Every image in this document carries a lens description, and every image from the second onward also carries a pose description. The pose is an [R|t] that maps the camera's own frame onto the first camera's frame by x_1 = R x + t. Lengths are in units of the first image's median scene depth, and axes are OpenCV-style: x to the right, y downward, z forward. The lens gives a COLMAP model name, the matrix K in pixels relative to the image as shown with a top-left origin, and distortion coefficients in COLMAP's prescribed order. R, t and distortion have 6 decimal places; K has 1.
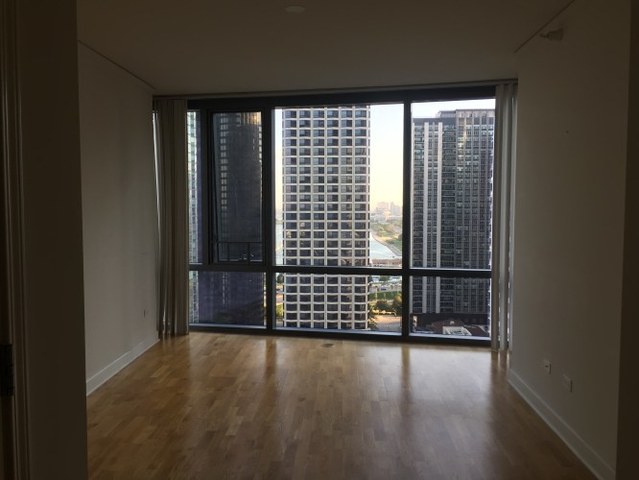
lens RADIAL K [[545.0, 0, 323.5], [0, 545.0, 242.7], [0, 0, 1]] dist [0.065375, -0.024074]
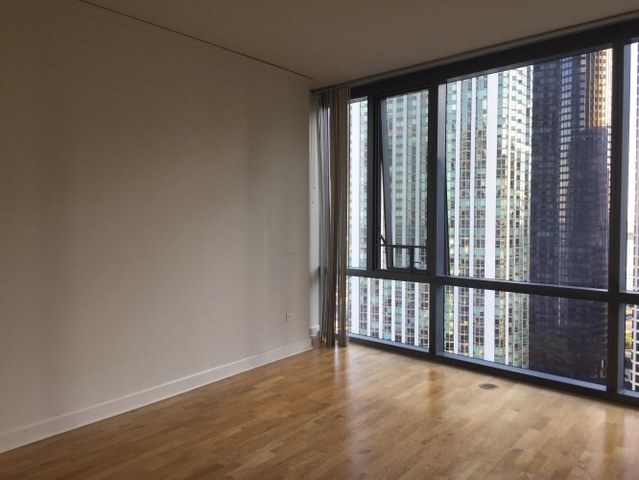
lens RADIAL K [[545.0, 0, 319.1], [0, 545.0, 236.0], [0, 0, 1]] dist [0.065375, -0.024074]
pose [[0.828882, 0.017361, -0.559154, 0.233687], [-0.036387, 0.999075, -0.022919, 0.009125], [0.558239, 0.039343, 0.828747, 0.242910]]
